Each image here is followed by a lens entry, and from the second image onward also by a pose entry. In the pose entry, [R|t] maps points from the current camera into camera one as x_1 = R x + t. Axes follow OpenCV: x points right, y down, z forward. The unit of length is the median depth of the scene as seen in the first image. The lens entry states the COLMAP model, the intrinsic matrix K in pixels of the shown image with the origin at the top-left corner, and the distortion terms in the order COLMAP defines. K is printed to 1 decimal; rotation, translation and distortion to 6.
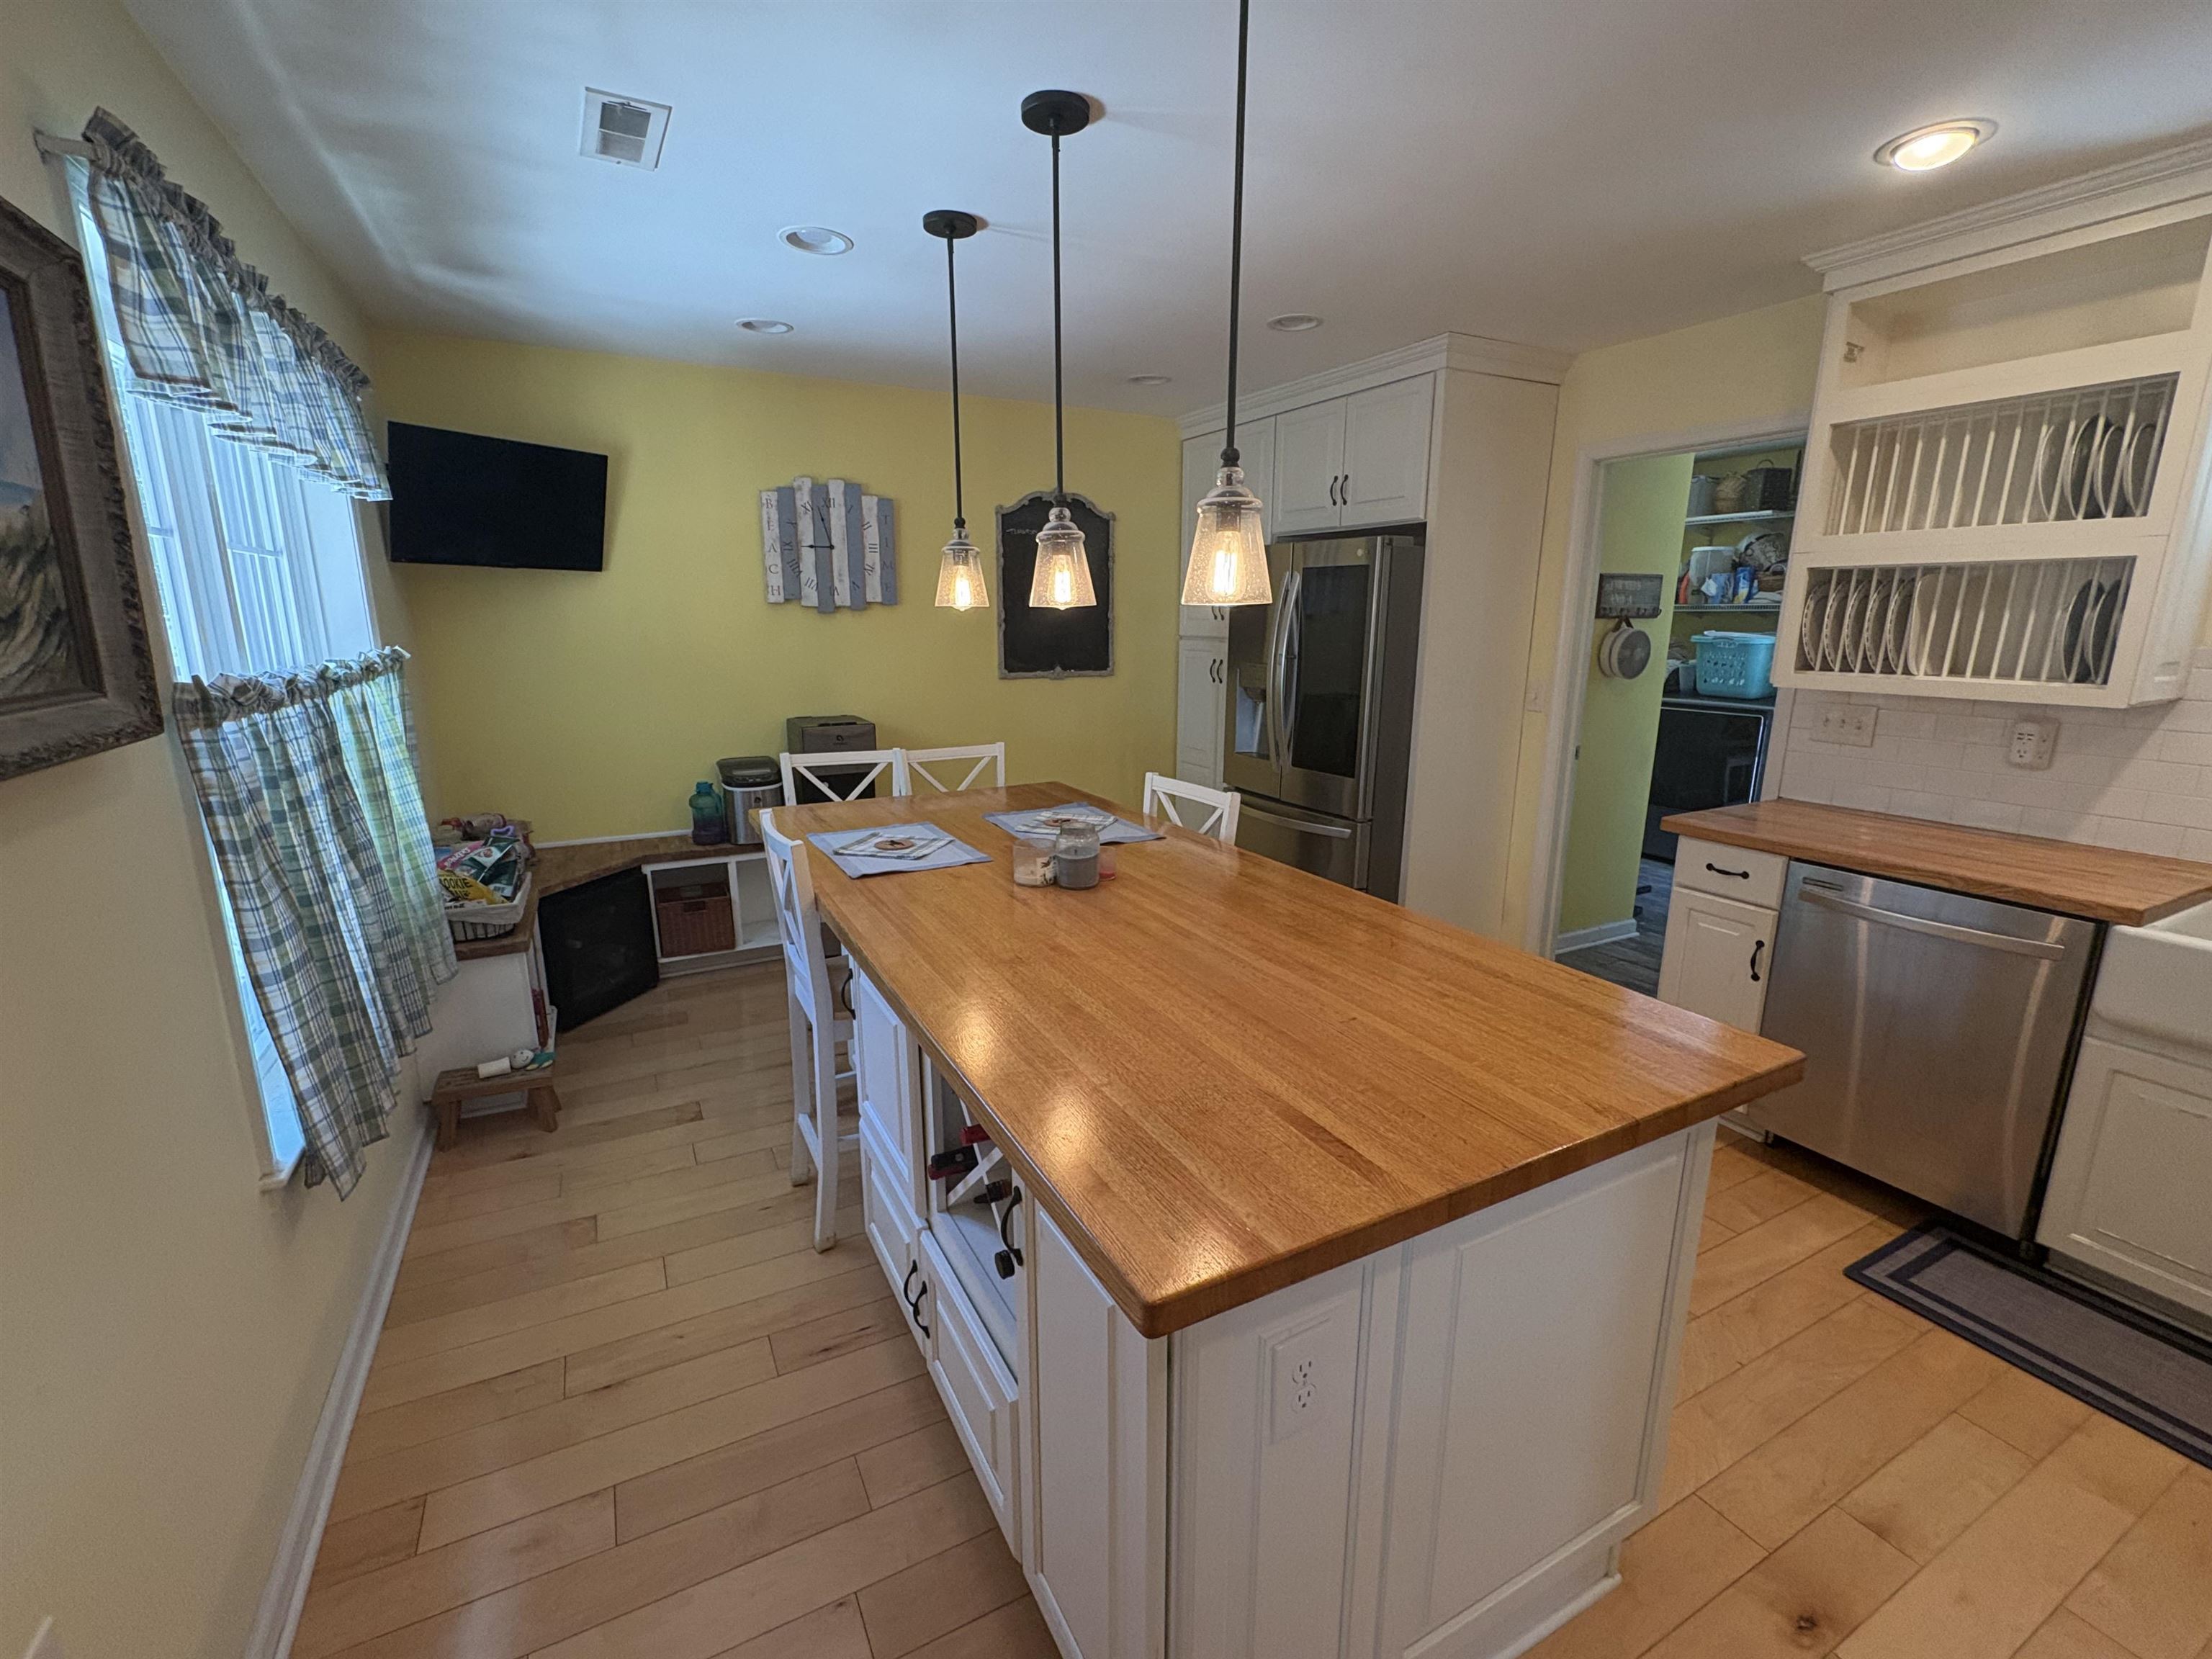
lens RADIAL K [[961.8, 0, 1106.0], [0, 961.8, 829.5], [0, 0, 1]] dist [0.001236, 0.000179]
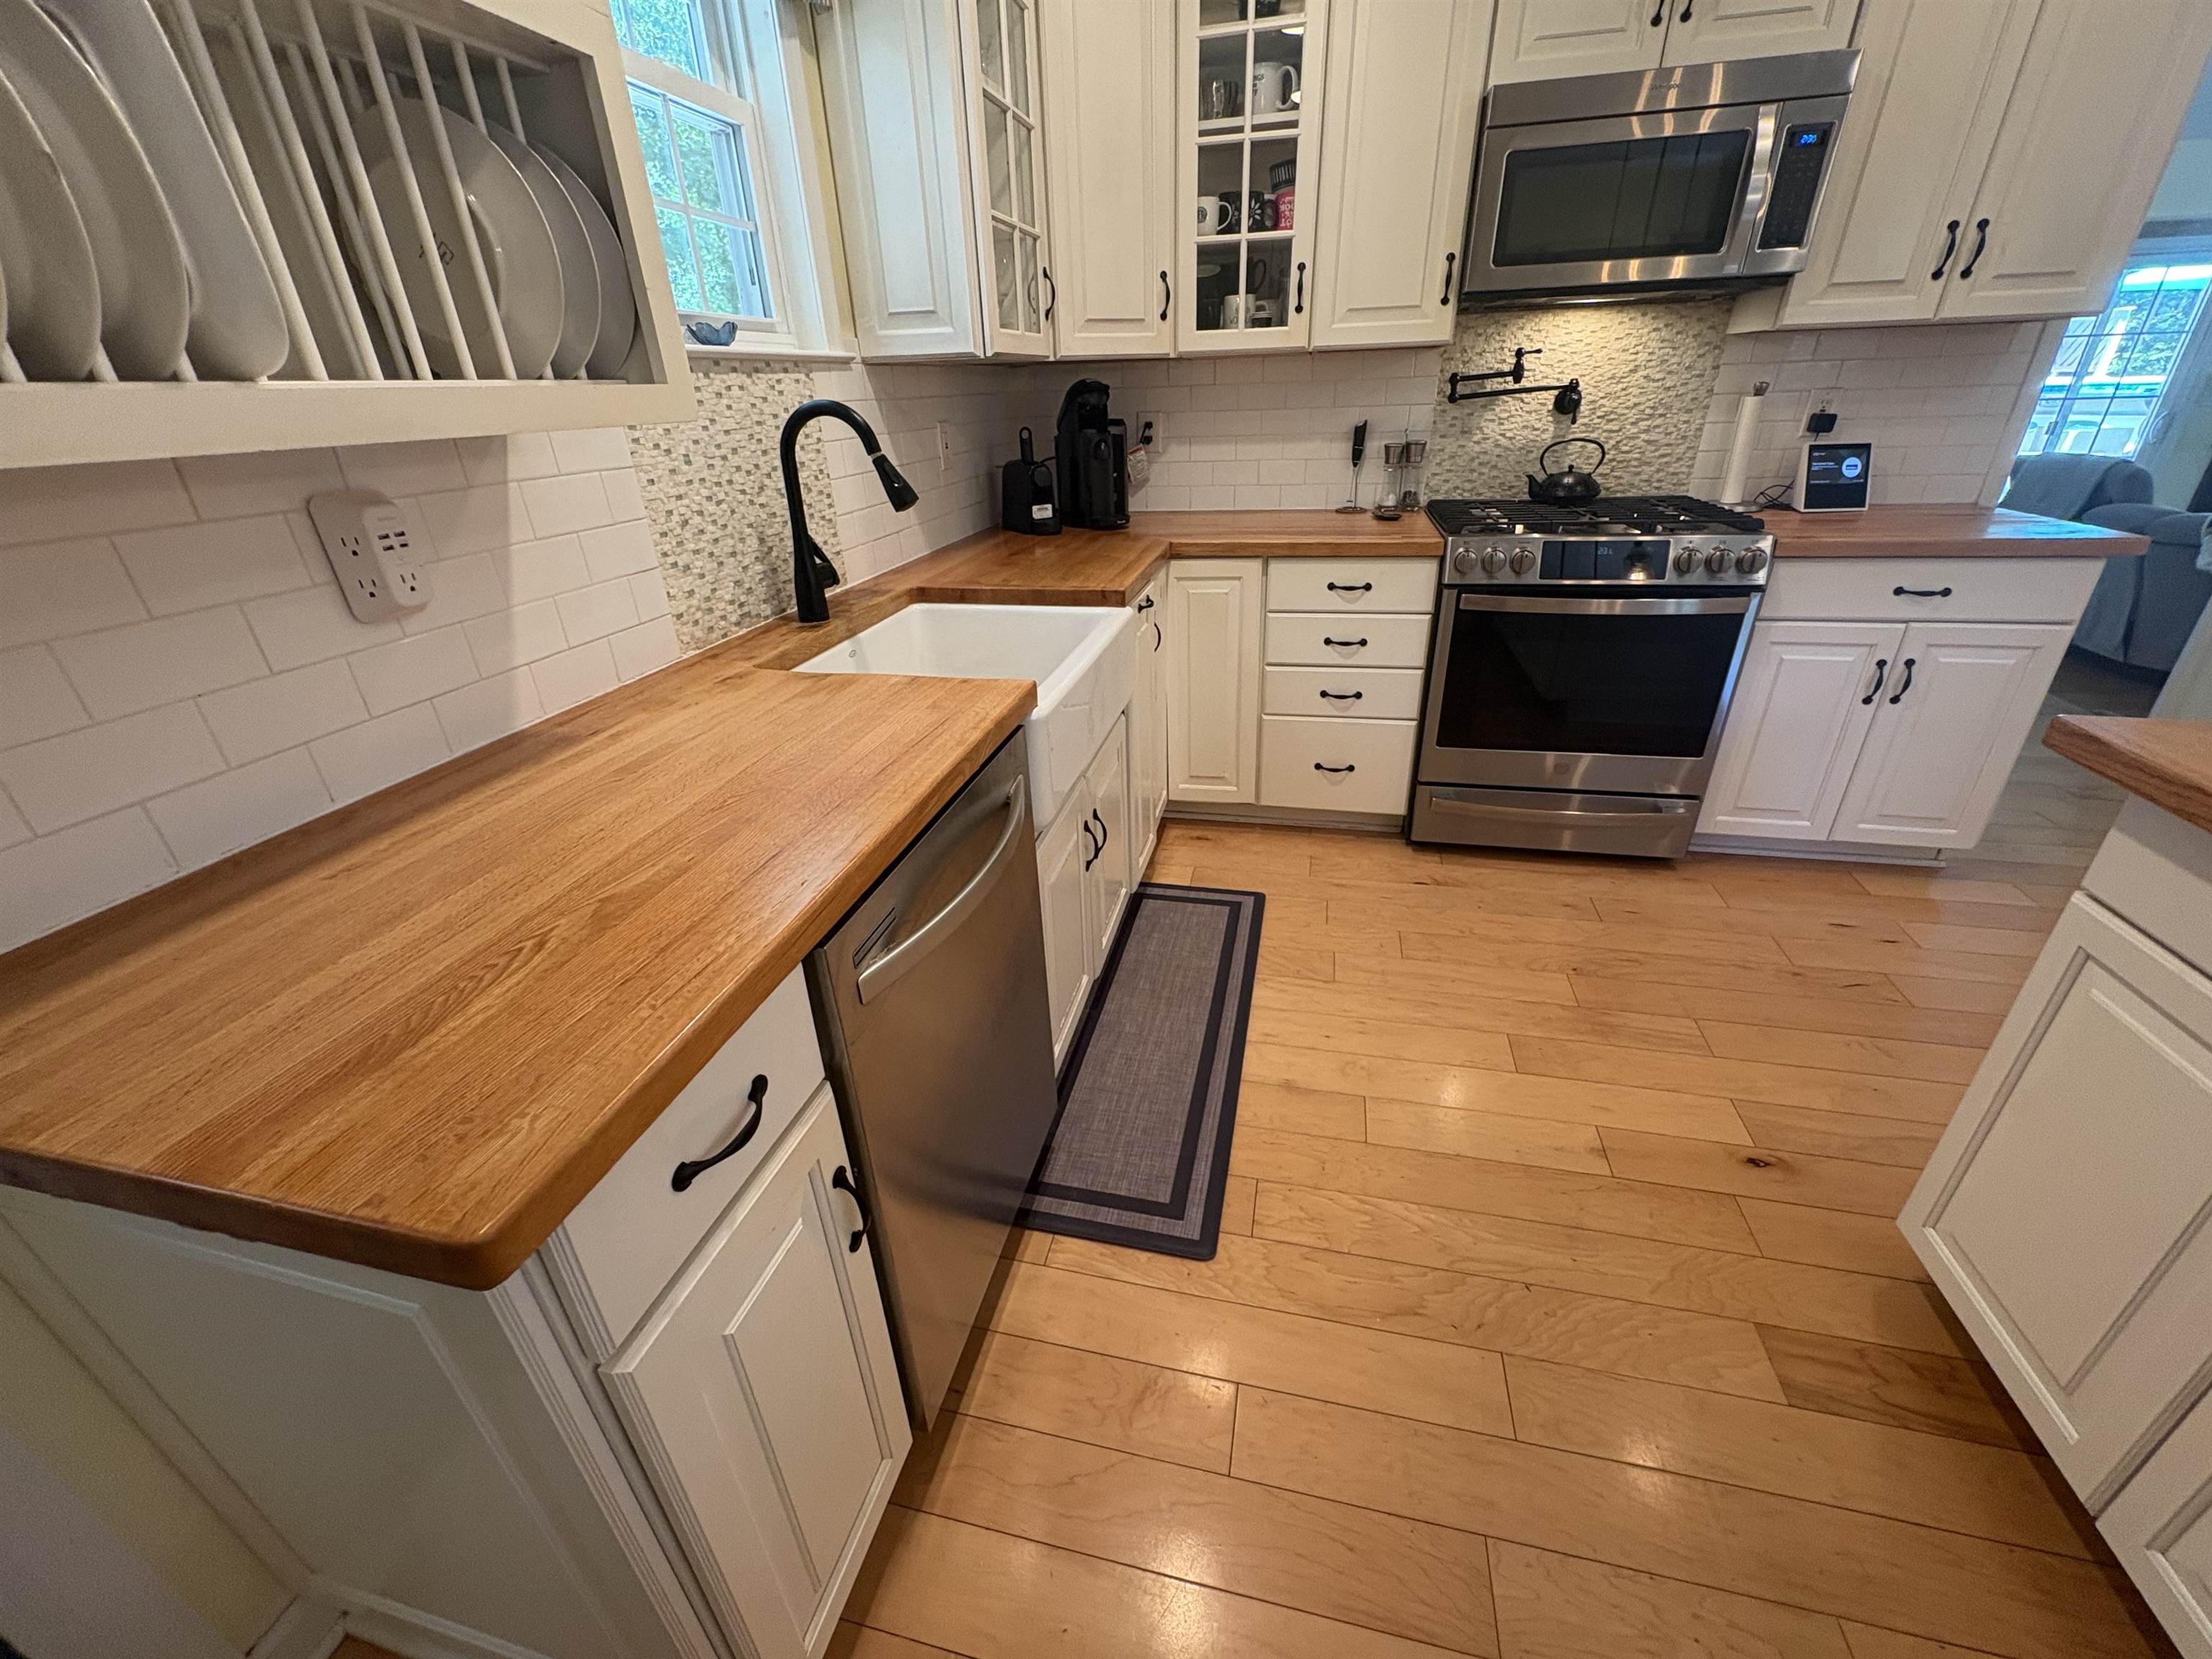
lens RADIAL K [[886.9, 0, 1102.5], [0, 886.9, 832.2], [0, 0, 1]] dist [0.000452, 0.000476]
pose [[-0.752350, -0.275748, 0.598274, 0.513713], [0.174525, 0.792295, 0.584645, -0.190728], [-0.635225, 0.544271, -0.547958, 1.227668]]
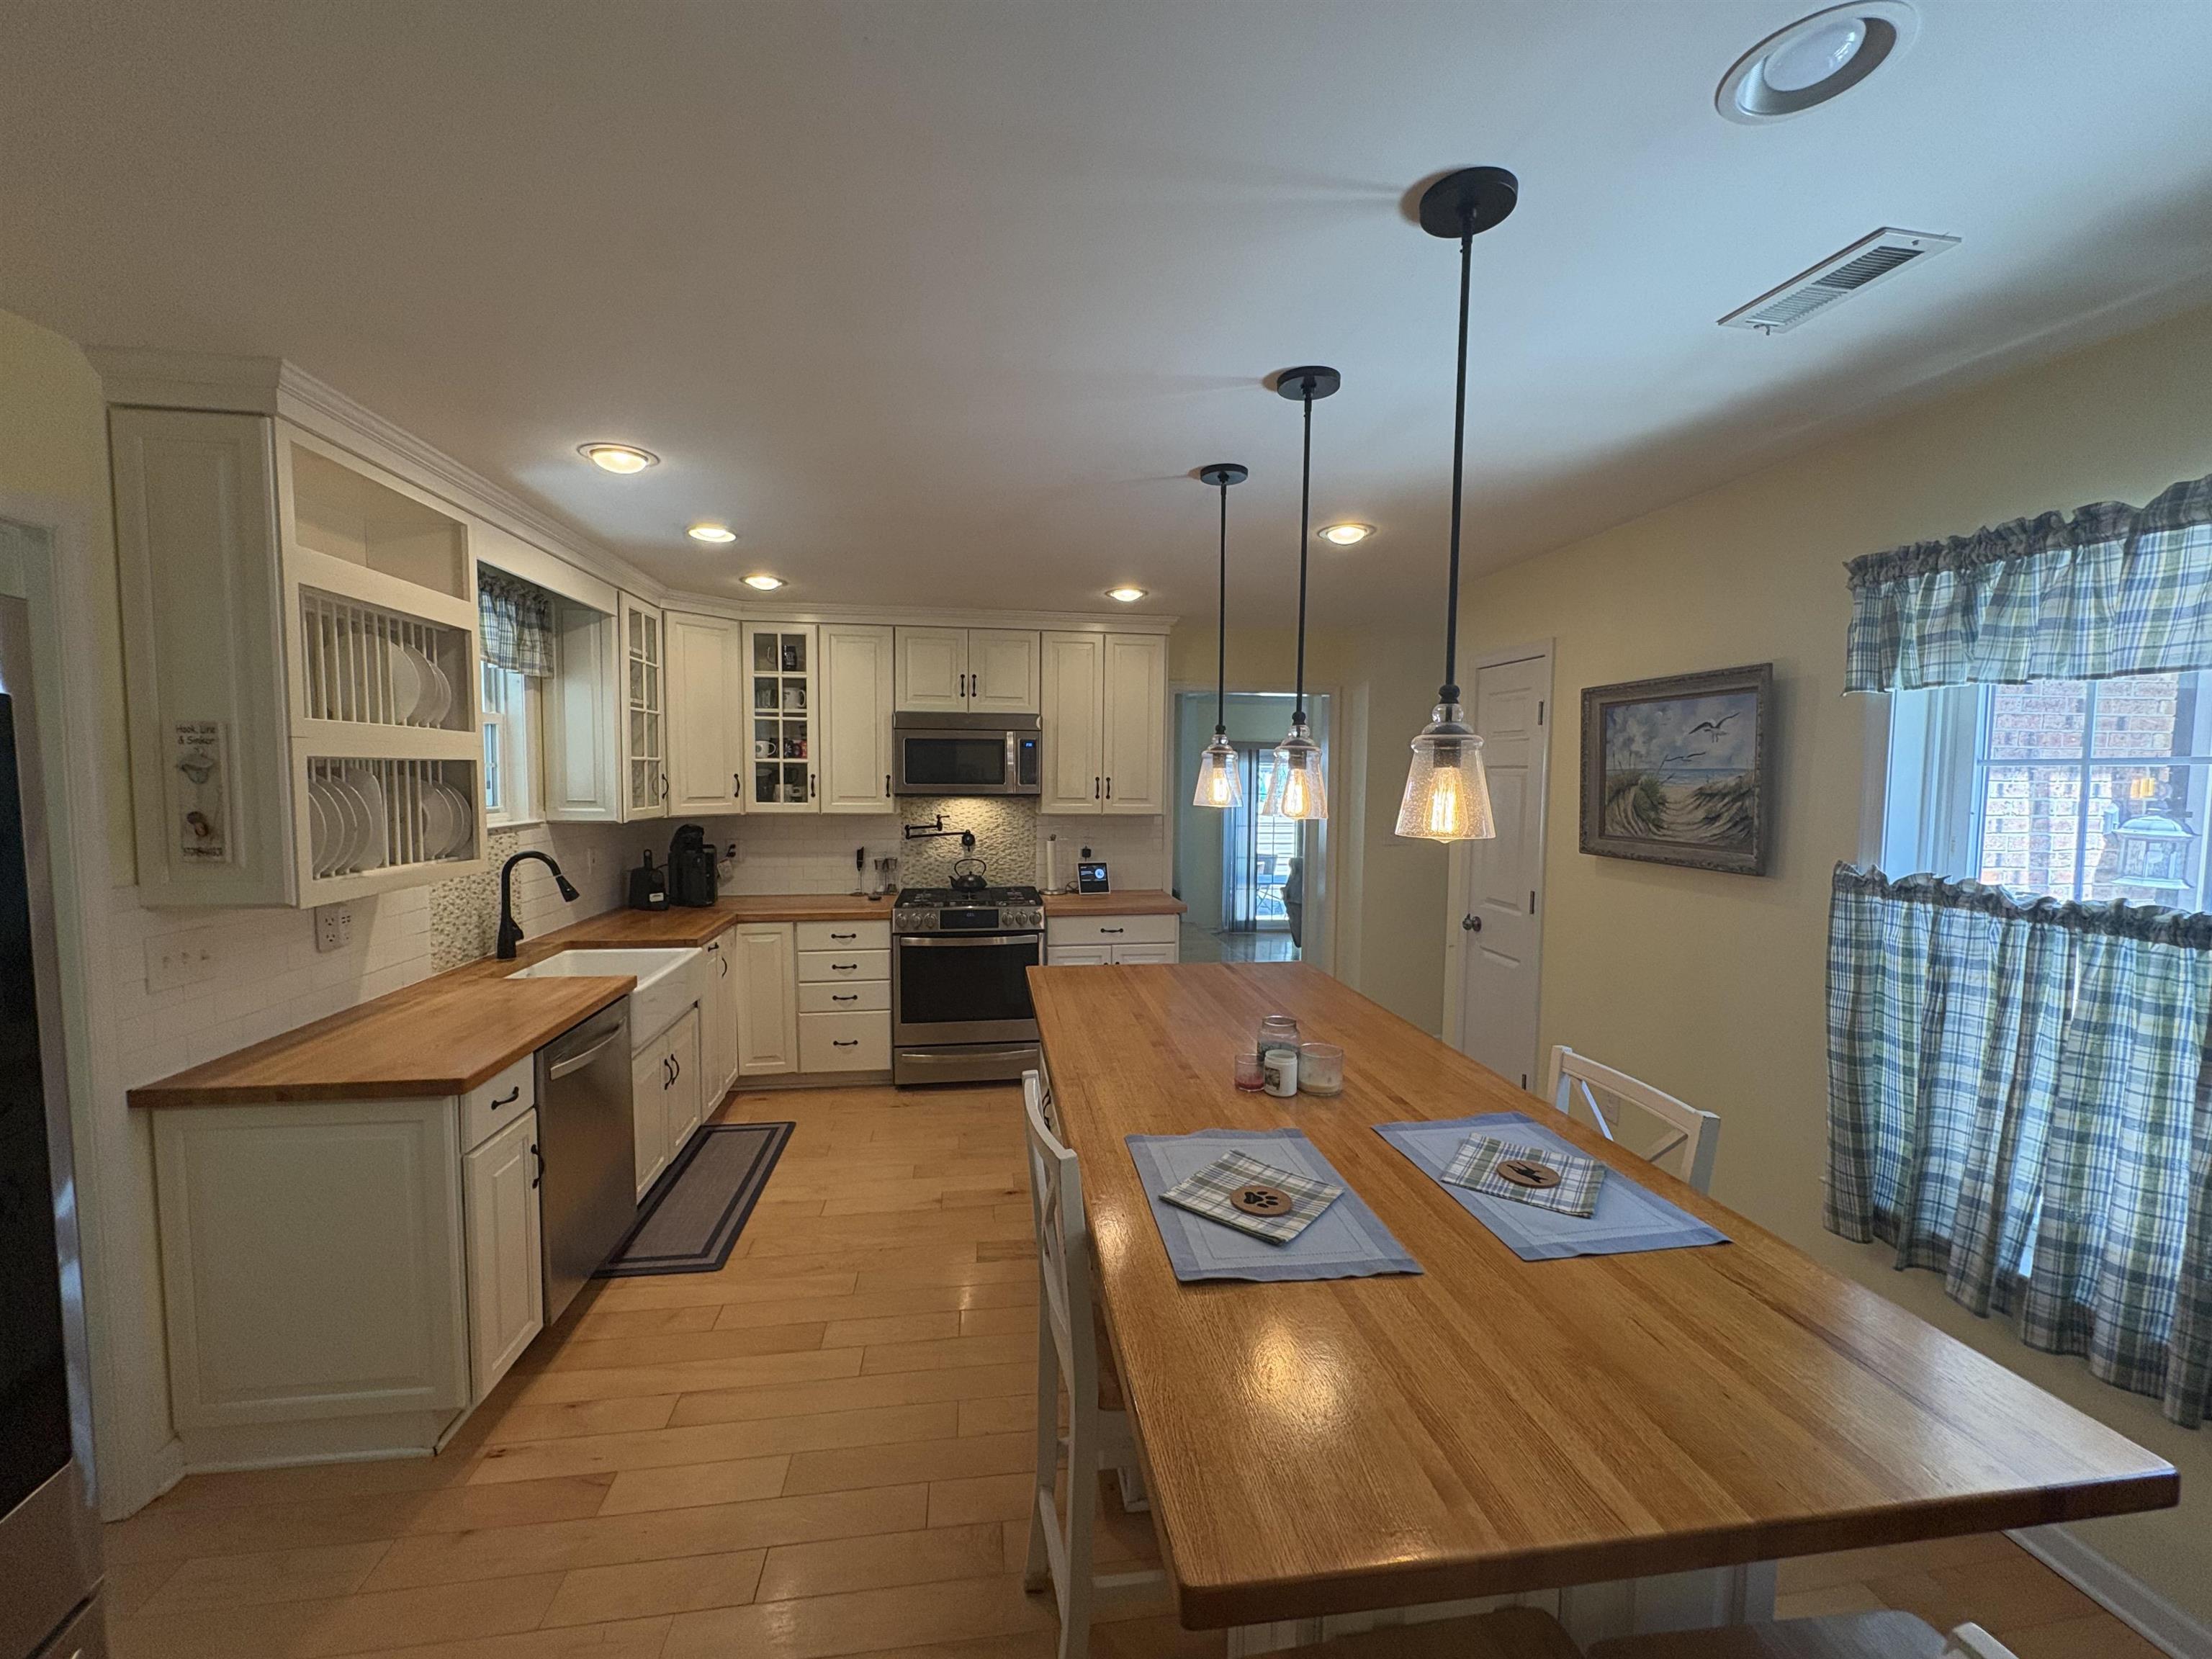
lens RADIAL K [[879.7, 0, 1106.0], [0, 879.7, 829.5], [0, 0, 1]] dist [-0.002888, 0.000017]
pose [[-0.943323, -0.032451, 0.330285, -0.154829], [0.060551, 0.961674, 0.267425, -0.447664], [-0.326304, 0.272268, -0.905205, 1.773458]]
